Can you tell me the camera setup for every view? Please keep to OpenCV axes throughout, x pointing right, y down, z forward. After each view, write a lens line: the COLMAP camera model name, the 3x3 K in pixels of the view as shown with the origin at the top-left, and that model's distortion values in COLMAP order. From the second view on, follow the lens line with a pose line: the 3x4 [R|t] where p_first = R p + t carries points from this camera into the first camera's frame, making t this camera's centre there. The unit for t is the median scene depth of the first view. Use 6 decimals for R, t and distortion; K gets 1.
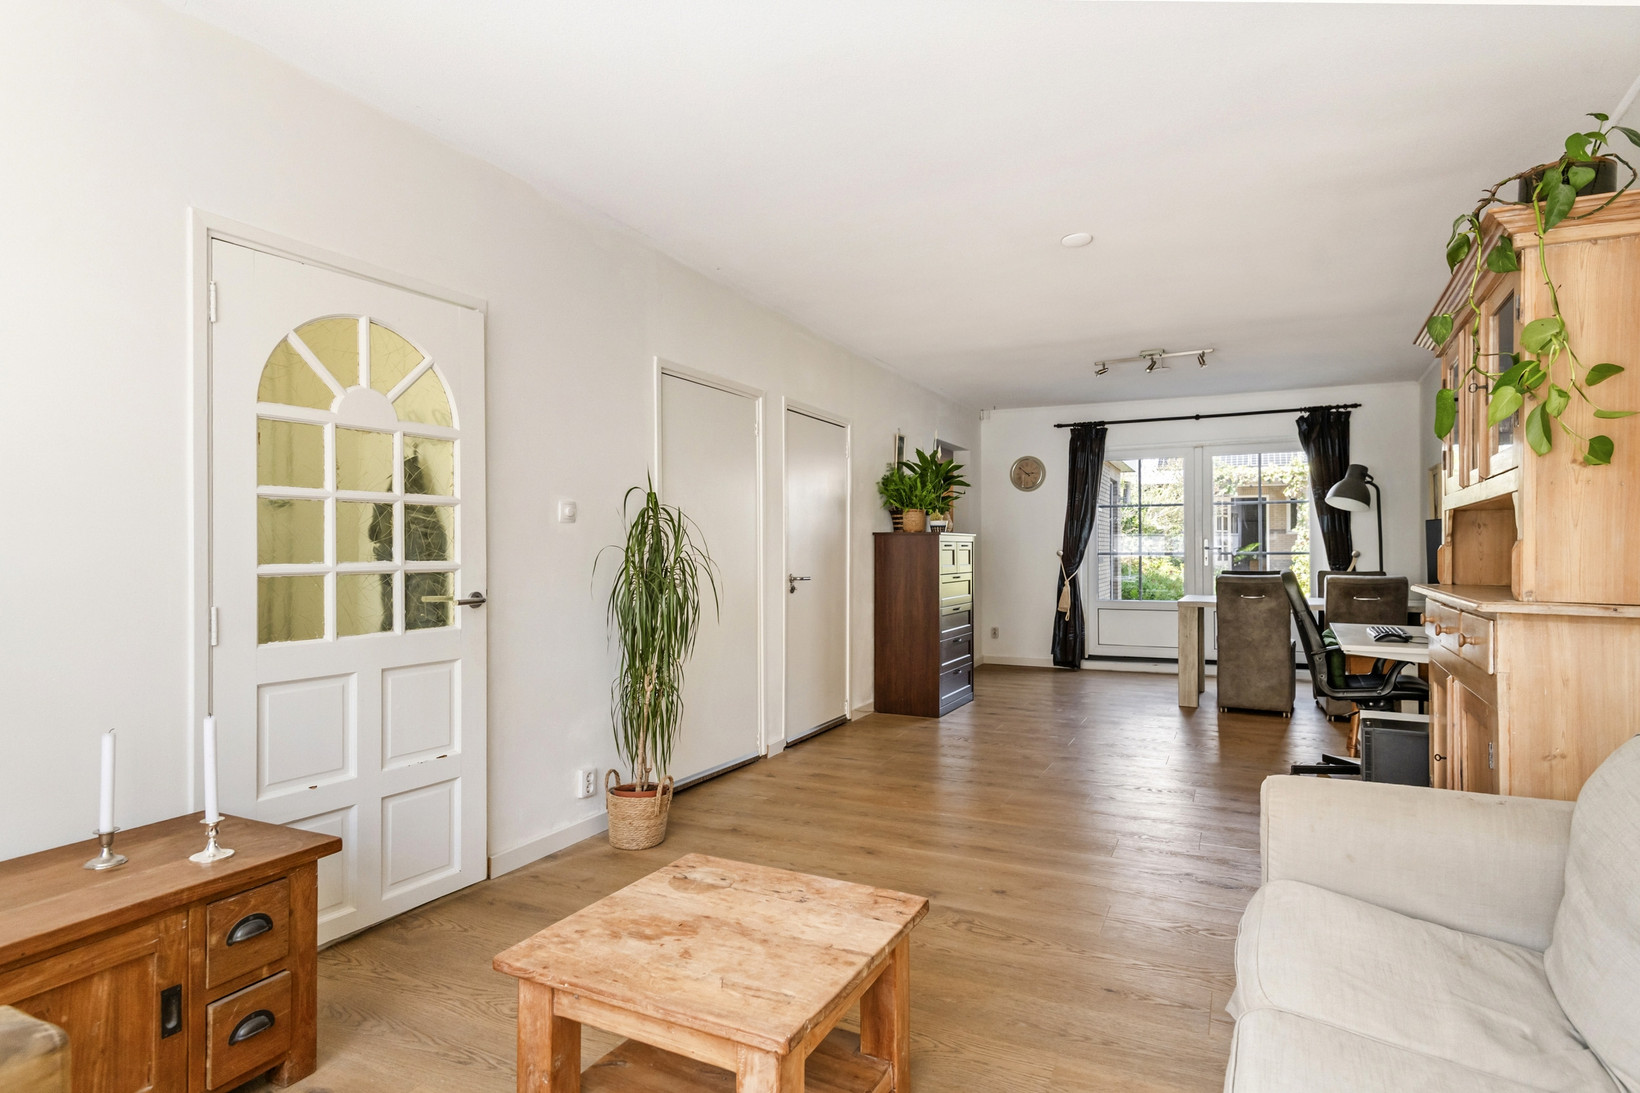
lens RADIAL K [[871.1, 0, 844.8], [0, 871.1, 543.7], [0, 0, 1]] dist [0.028680, -0.002455]
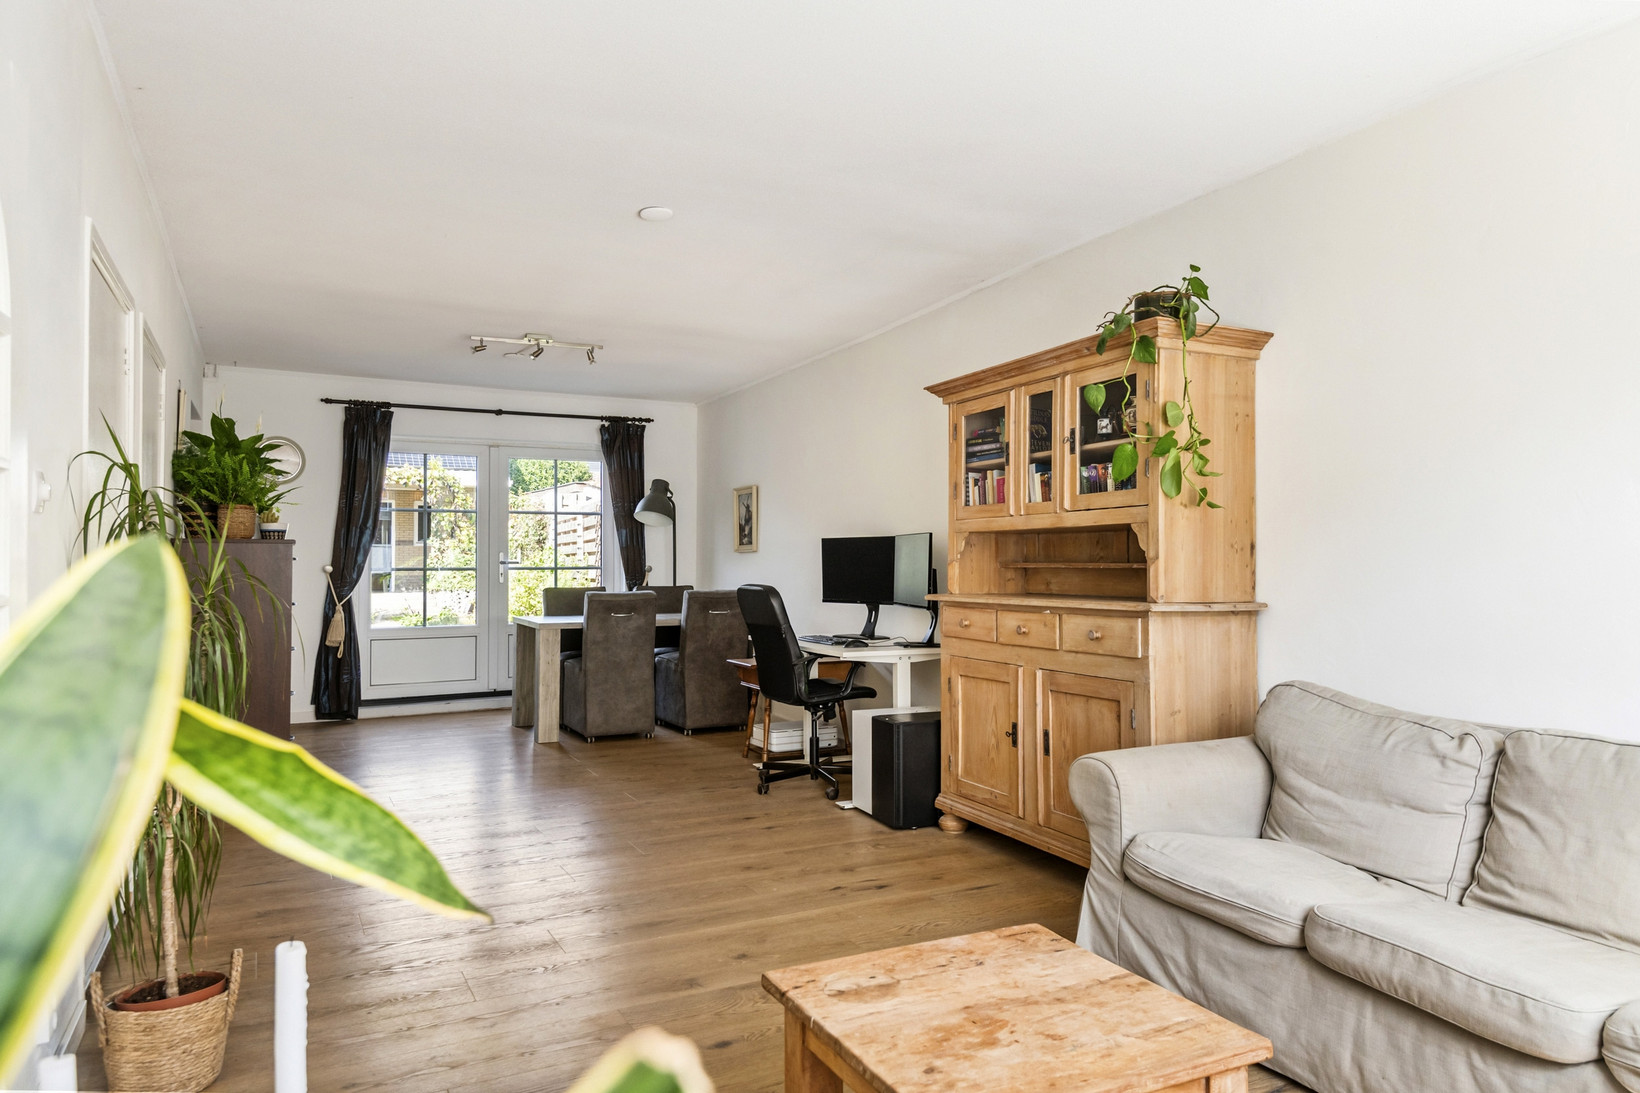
lens RADIAL K [[1045.8, 0, 828.4], [0, 1045.8, 541.8], [0, 0, 1]] dist [0.028857, -0.009898]
pose [[0.614588, 0.017232, 0.788660, -0.285232], [-0.006051, 0.999835, -0.017131, 0.000210], [-0.788825, 0.005756, 0.614591, 0.133861]]
